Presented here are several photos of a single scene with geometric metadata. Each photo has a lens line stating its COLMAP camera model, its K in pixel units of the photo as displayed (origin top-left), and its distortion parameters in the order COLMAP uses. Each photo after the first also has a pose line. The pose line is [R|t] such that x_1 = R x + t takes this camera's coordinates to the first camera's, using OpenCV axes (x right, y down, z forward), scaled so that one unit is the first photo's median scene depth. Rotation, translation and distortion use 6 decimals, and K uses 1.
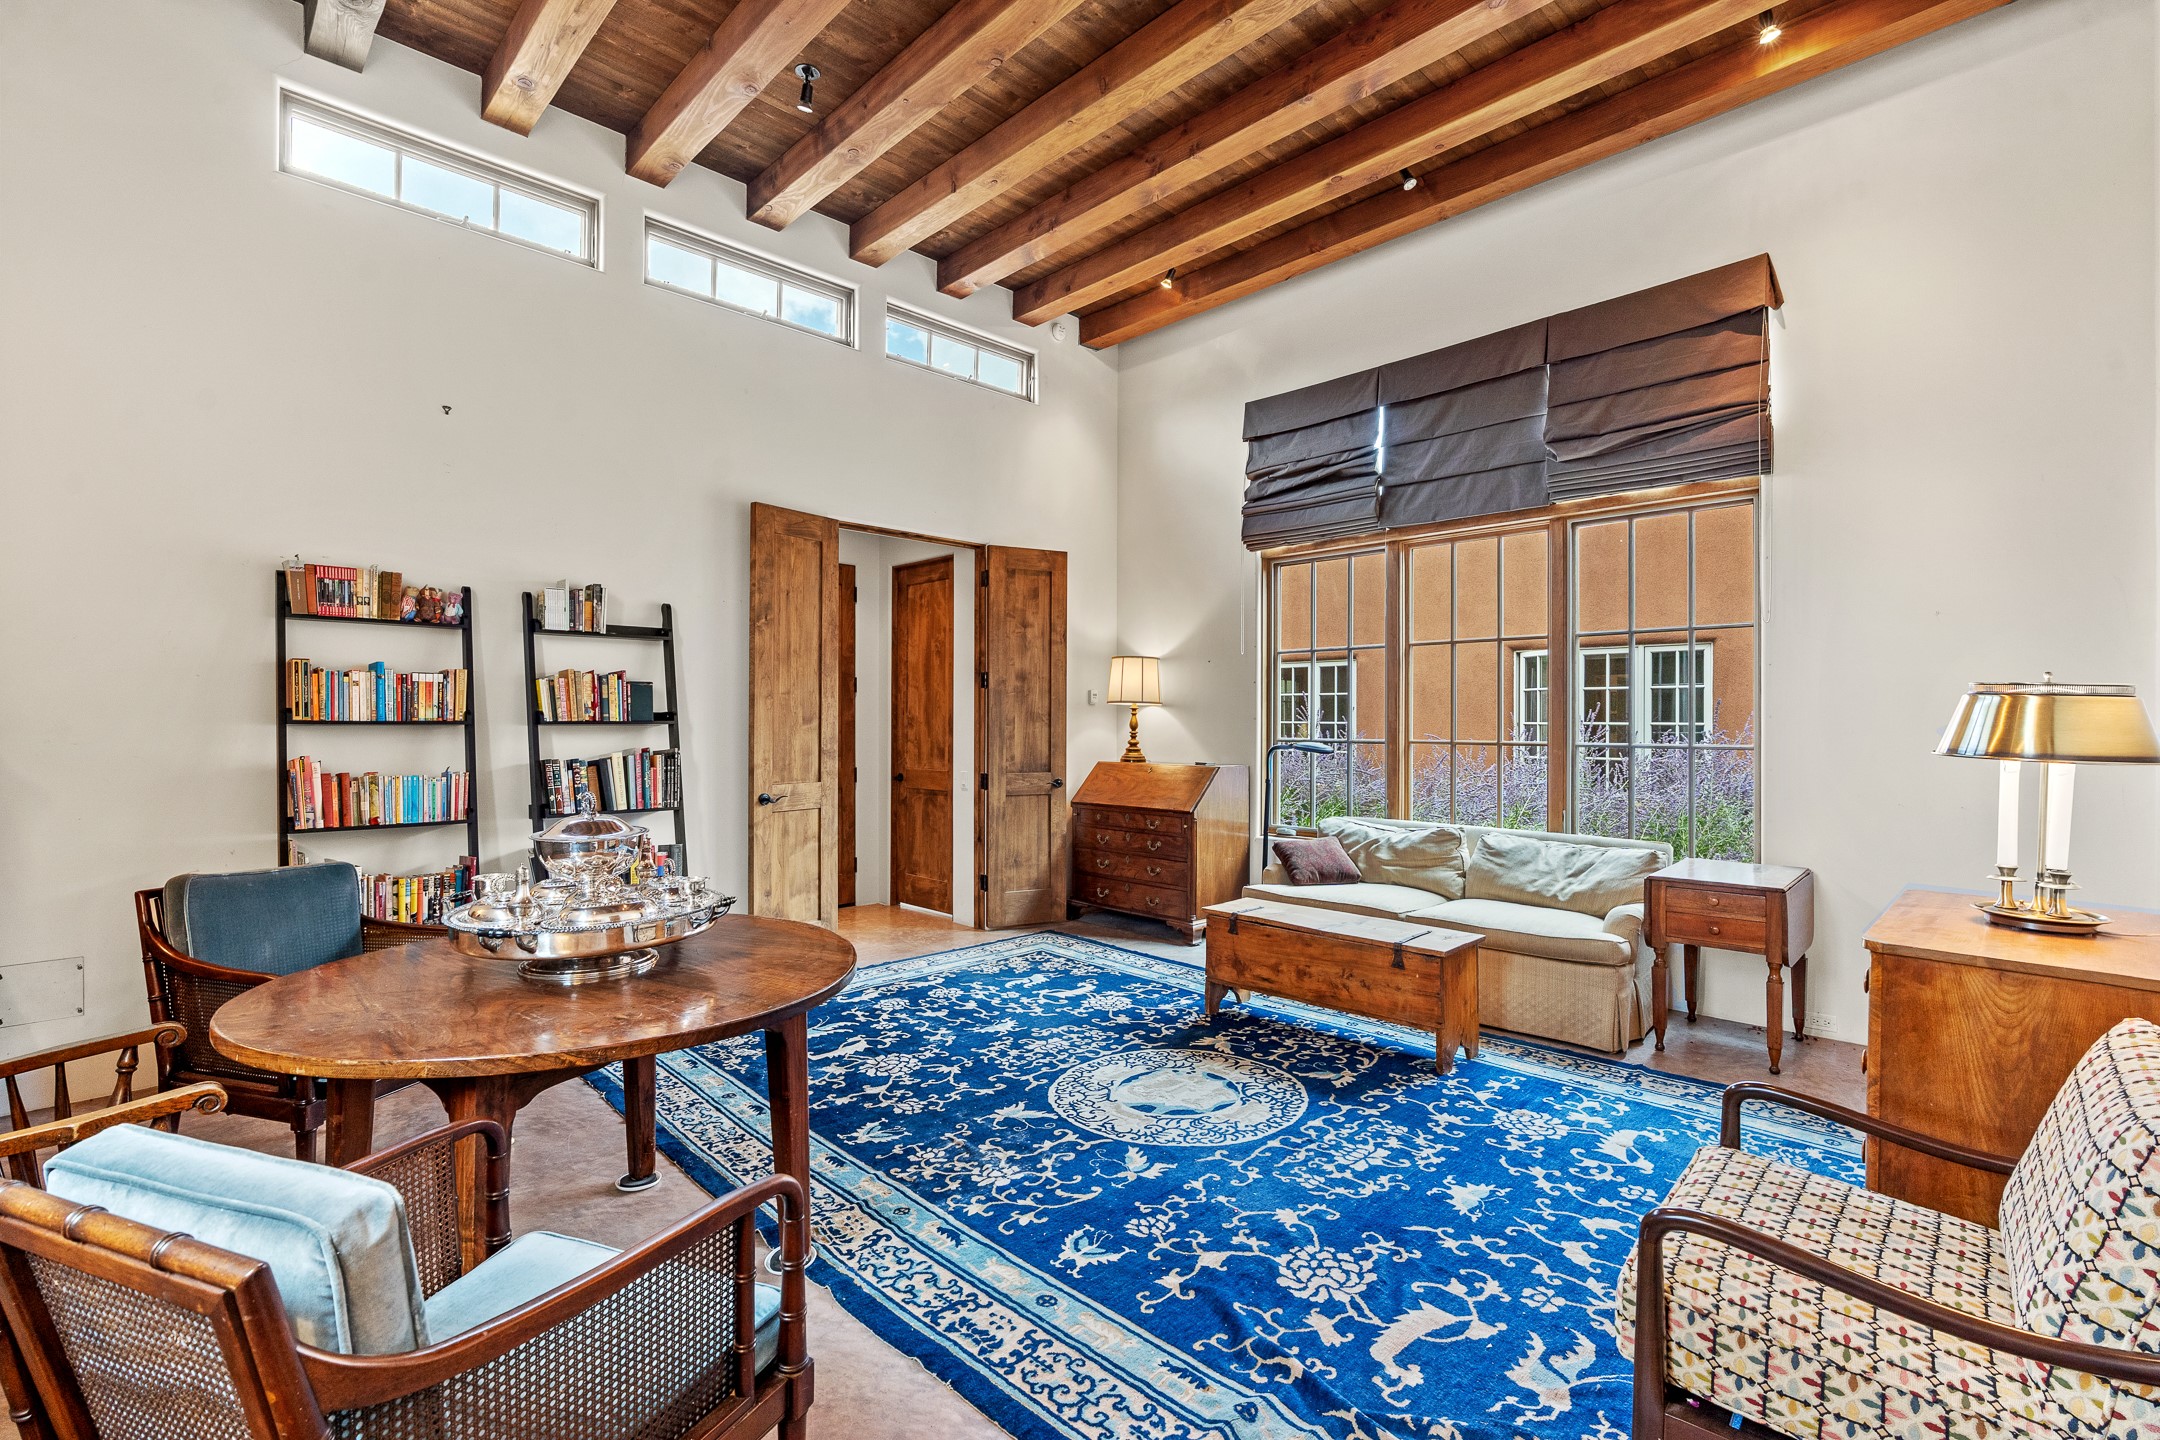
lens RADIAL K [[973.6, 0, 1086.5], [0, 973.6, 722.9], [0, 0, 1]] dist [-0.013831, 0.001519]
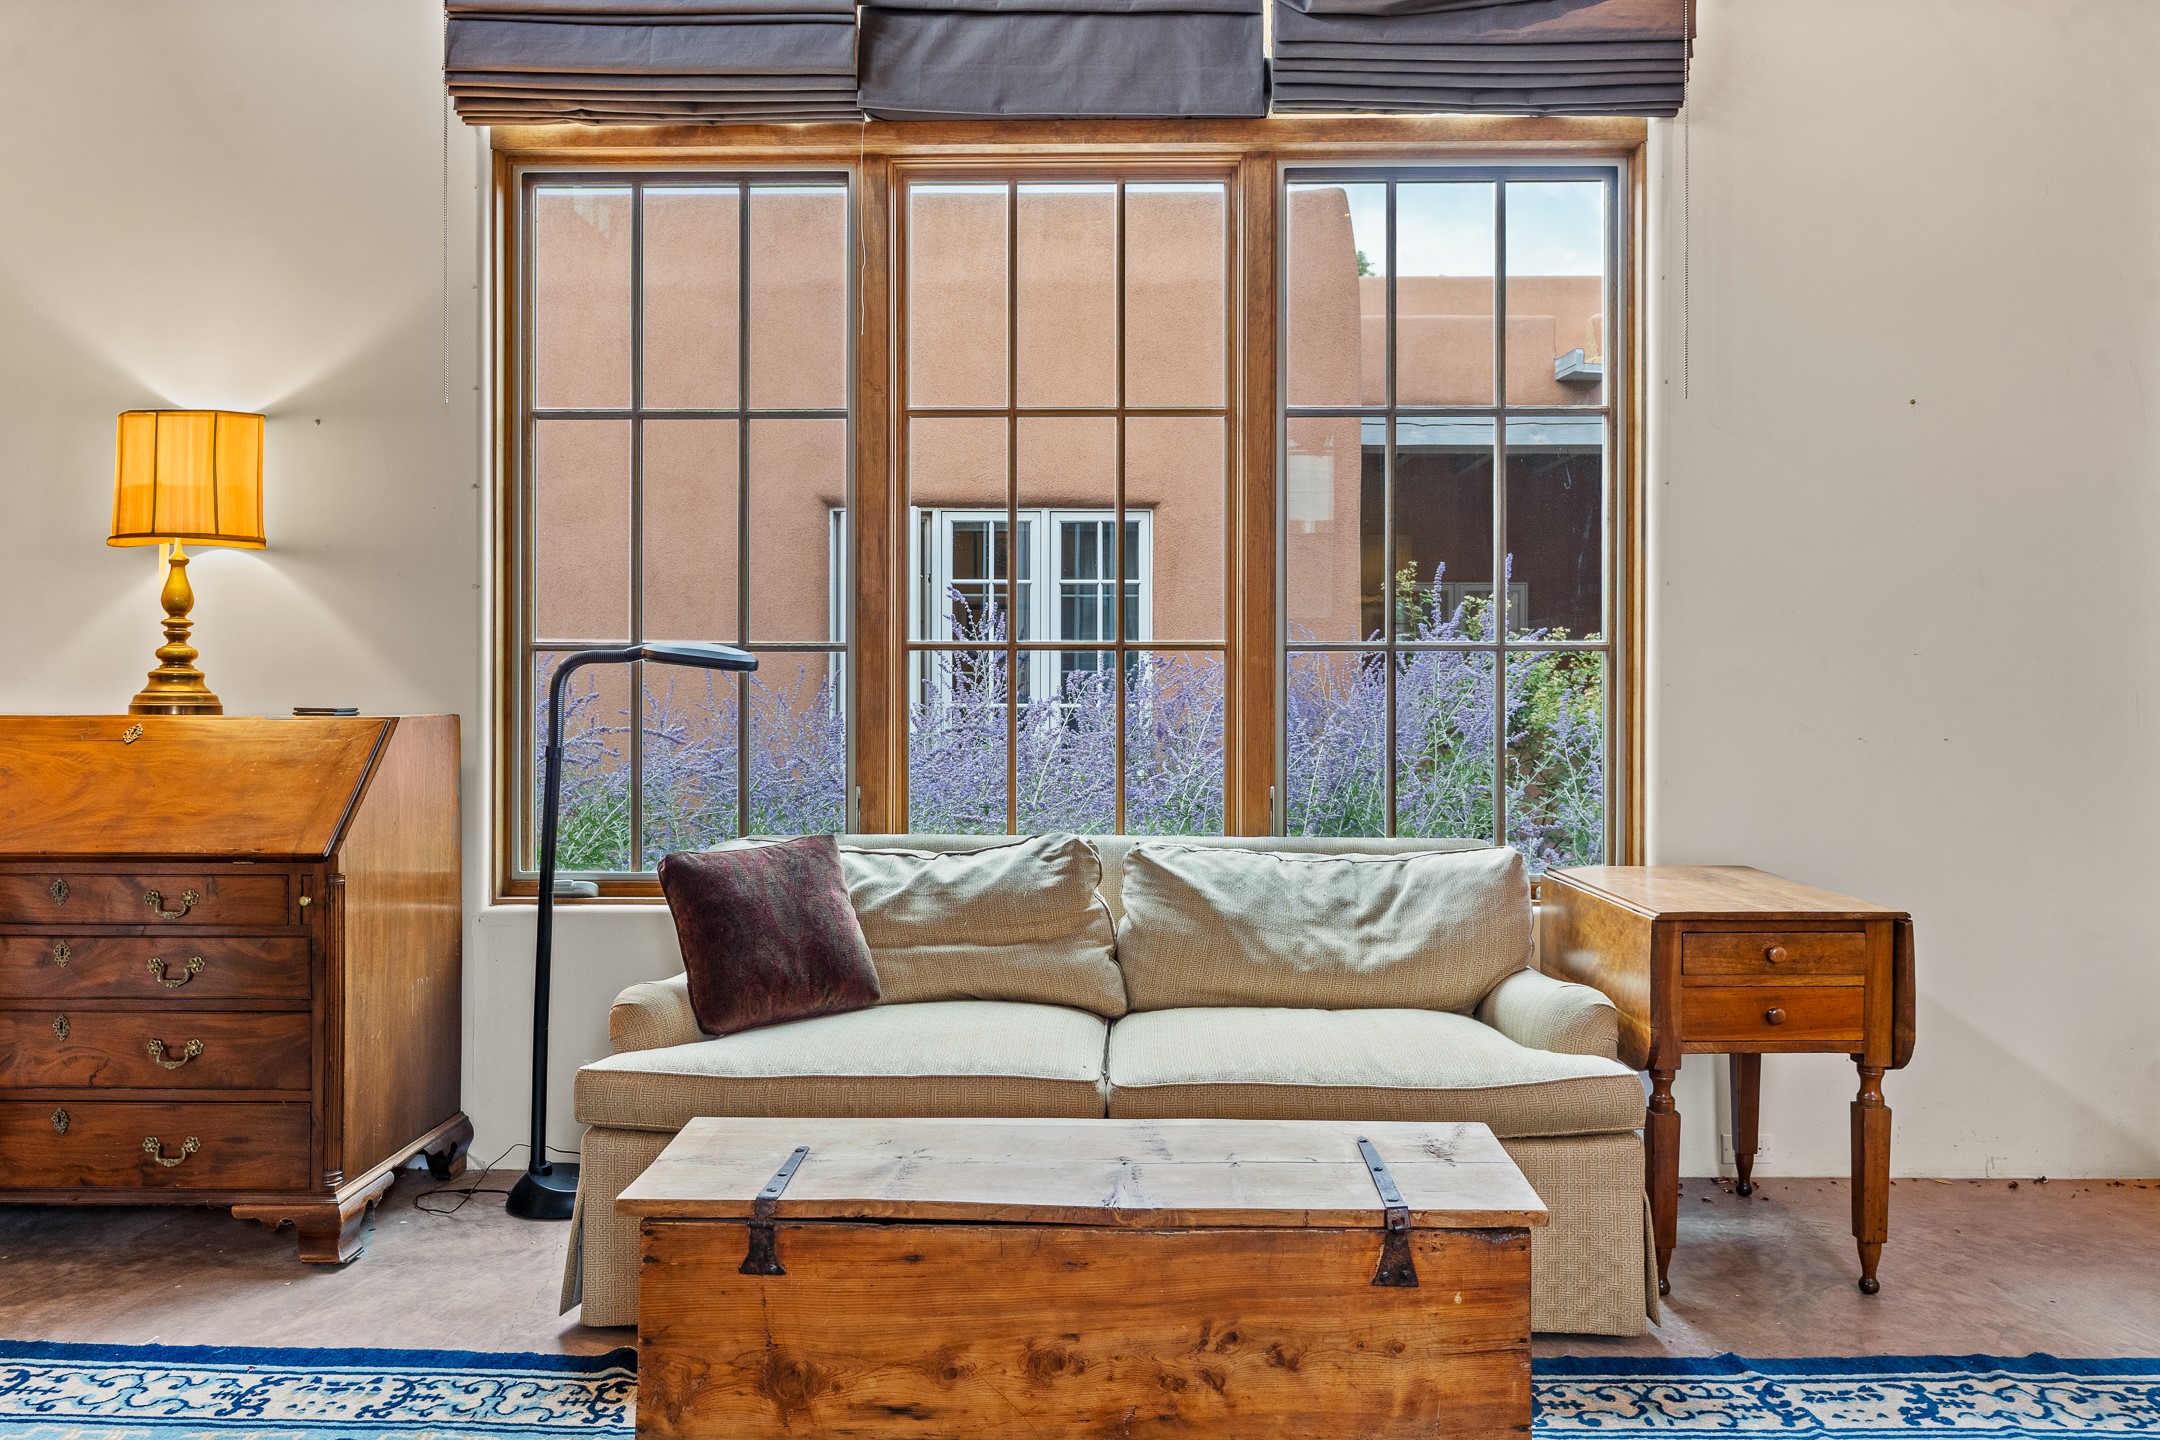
lens RADIAL K [[1488.5, 0, 1080.8], [0, 1488.5, 703.4], [0, 0, 1]] dist [0.003733, -0.000144]
pose [[0.709119, -0.009678, 0.705023, -0.092172], [0.001330, 0.999922, 0.012389, 0.050519], [-0.705088, -0.007847, 0.709076, 0.680895]]
